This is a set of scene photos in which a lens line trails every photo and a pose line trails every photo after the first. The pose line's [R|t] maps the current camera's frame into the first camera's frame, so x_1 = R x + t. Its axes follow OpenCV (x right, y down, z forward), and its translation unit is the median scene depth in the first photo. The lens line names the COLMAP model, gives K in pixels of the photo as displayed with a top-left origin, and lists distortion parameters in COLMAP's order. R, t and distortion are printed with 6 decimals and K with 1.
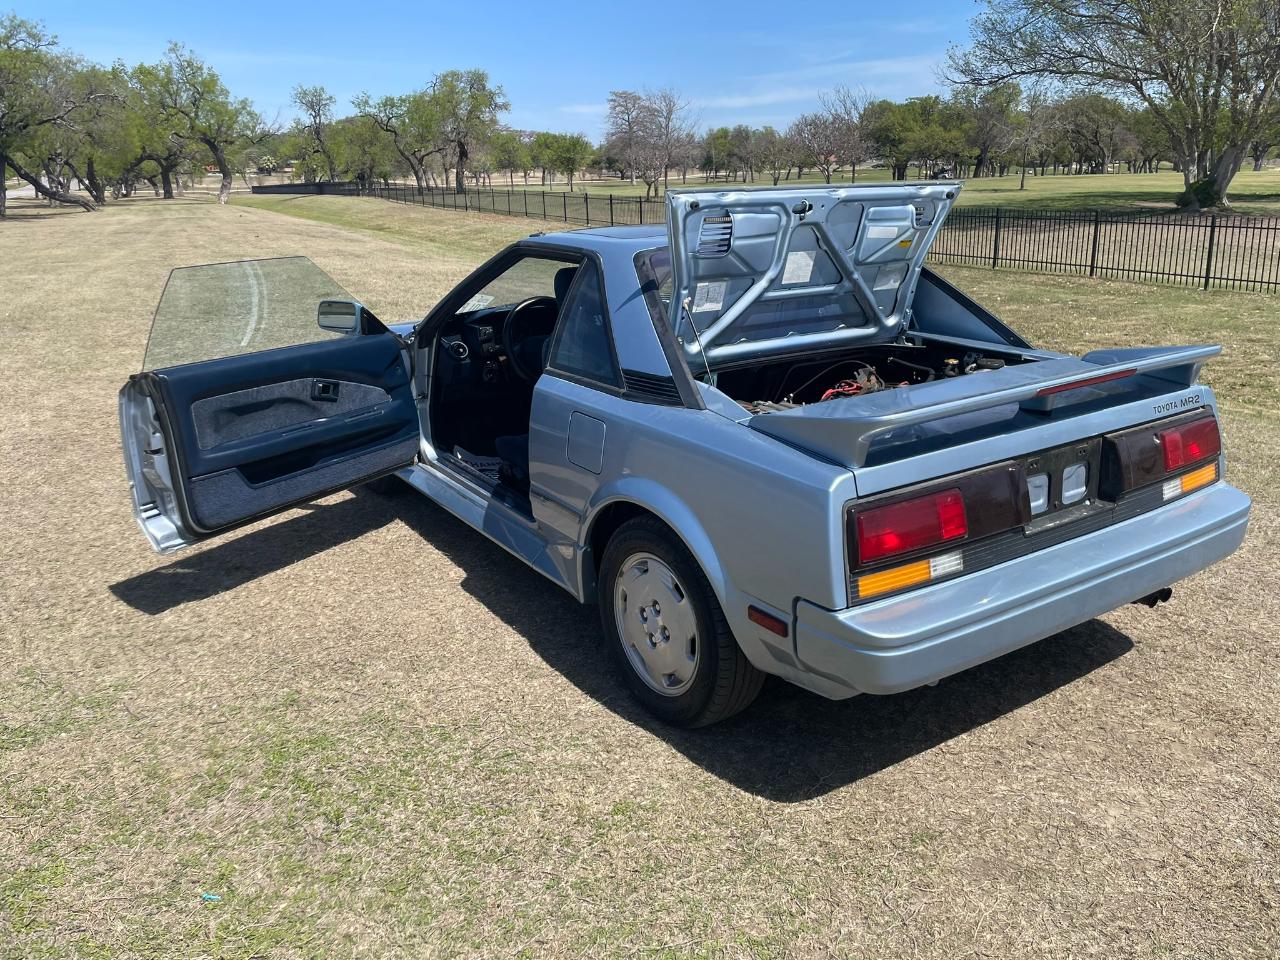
lens RADIAL K [[973.4, 0, 642.7], [0, 973.4, 452.5], [0, 0, 1]] dist [0.097532, -0.130512]
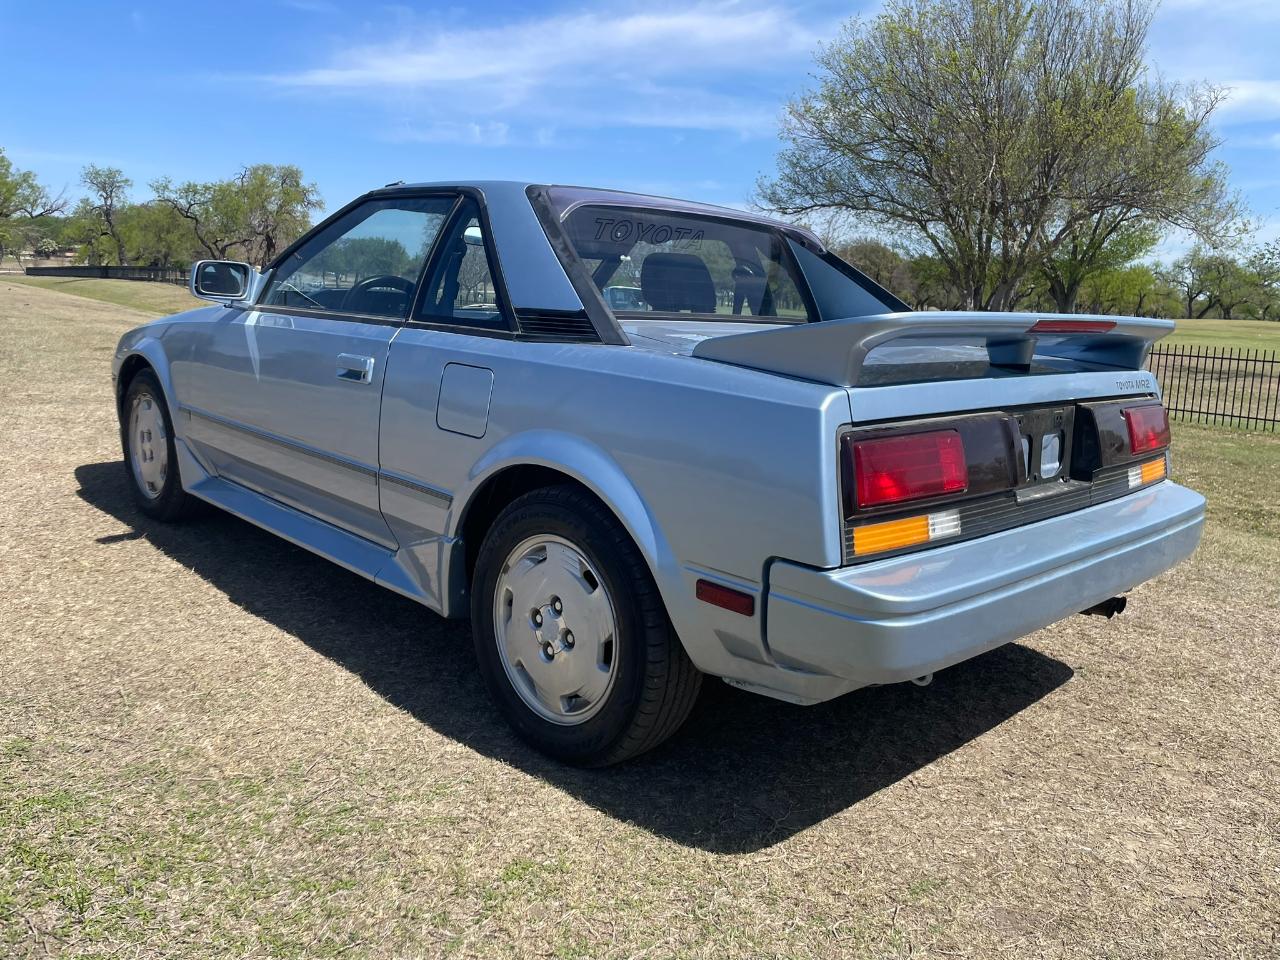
lens RADIAL K [[973.4, 0, 642.7], [0, 973.4, 452.5], [0, 0, 1]] dist [0.097532, -0.130512]
pose [[0.981052, 0.033685, 0.190795, -0.063405], [-0.011744, 0.993298, -0.114986, 0.115758], [-0.193390, 0.110566, 0.974872, 0.207886]]
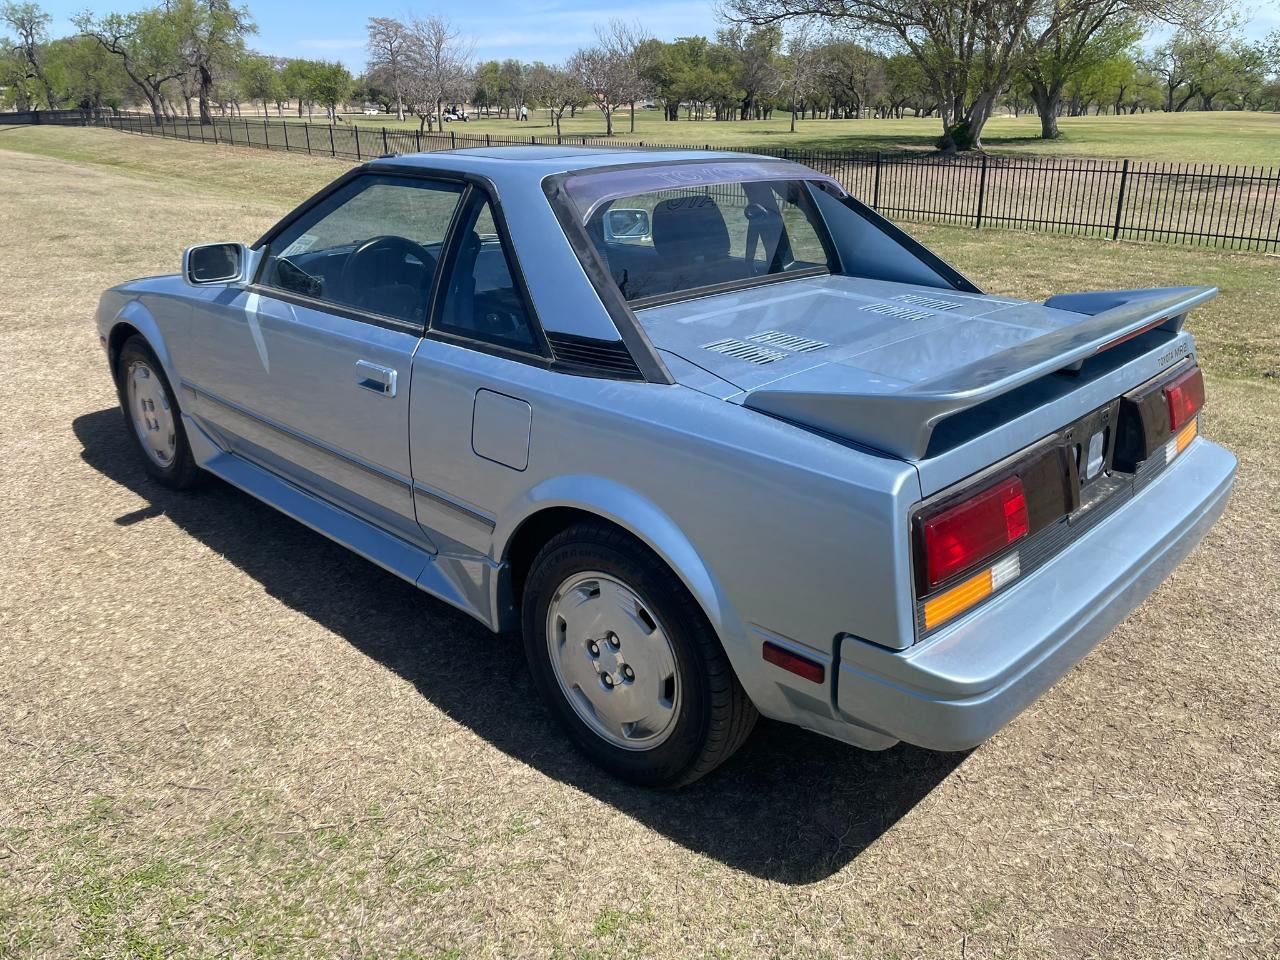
lens RADIAL K [[973.4, 0, 642.7], [0, 973.4, 452.5], [0, 0, 1]] dist [0.097532, -0.130512]
pose [[0.975656, -0.055017, 0.212292, -0.109289], [0.042835, 0.997184, 0.061564, -0.033839], [-0.215081, -0.050971, 0.975265, 0.223891]]
